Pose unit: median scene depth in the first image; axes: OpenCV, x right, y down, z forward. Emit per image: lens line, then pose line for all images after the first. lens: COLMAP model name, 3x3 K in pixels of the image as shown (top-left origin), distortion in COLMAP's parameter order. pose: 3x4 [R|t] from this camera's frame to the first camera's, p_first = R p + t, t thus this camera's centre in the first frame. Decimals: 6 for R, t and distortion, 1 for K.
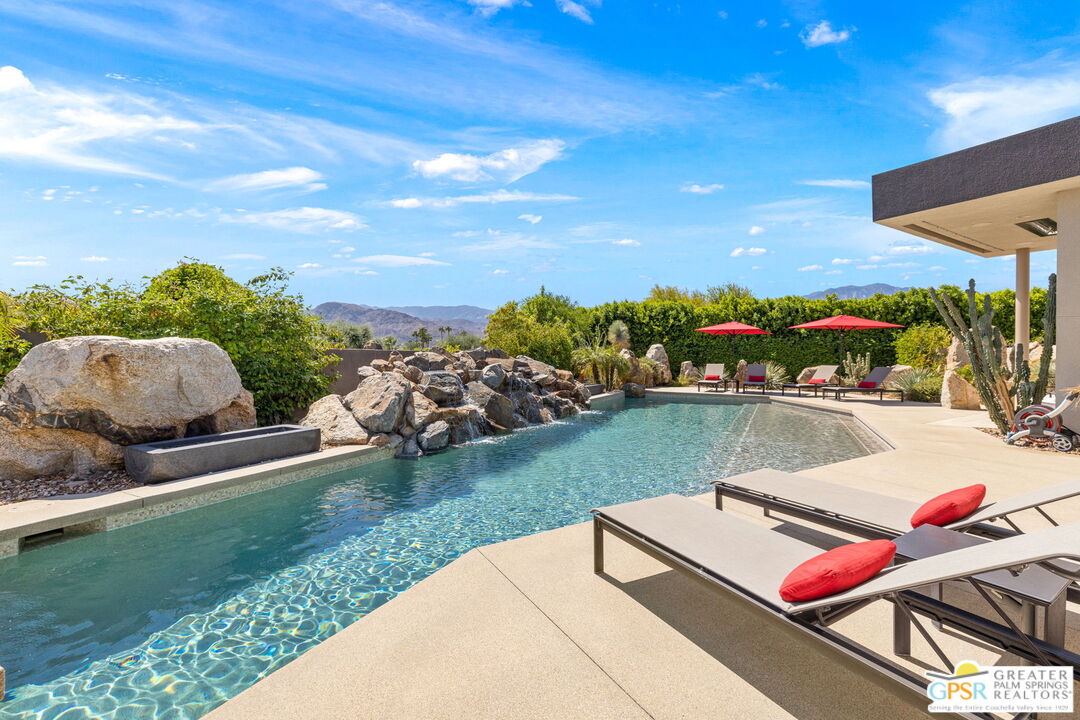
lens RADIAL K [[454.2, 0, 533.4], [0, 454.2, 359.7], [0, 0, 1]] dist [0.002628, 0.000611]
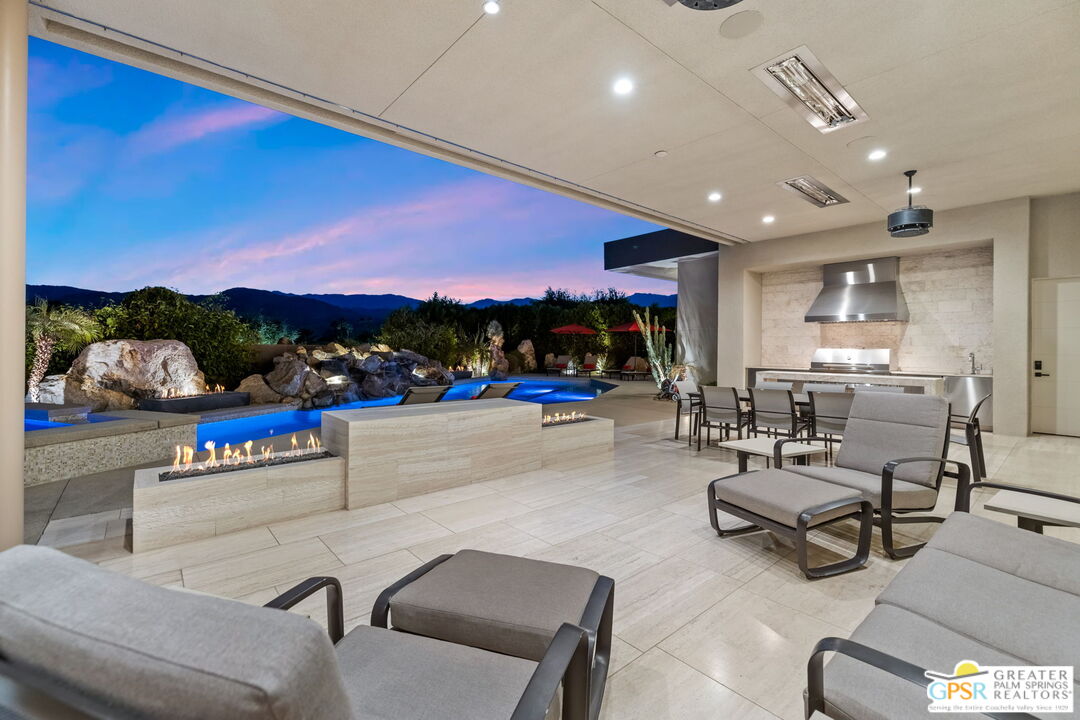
lens RADIAL K [[454.2, 0, 531.2], [0, 454.2, 357.8], [0, 0, 1]] dist [0.002628, 0.000611]
pose [[0.990914, 0.002818, 0.134470, 0.262849], [-0.005026, 0.999858, 0.016085, -0.009891], [-0.134406, -0.016615, 0.990787, -0.627914]]
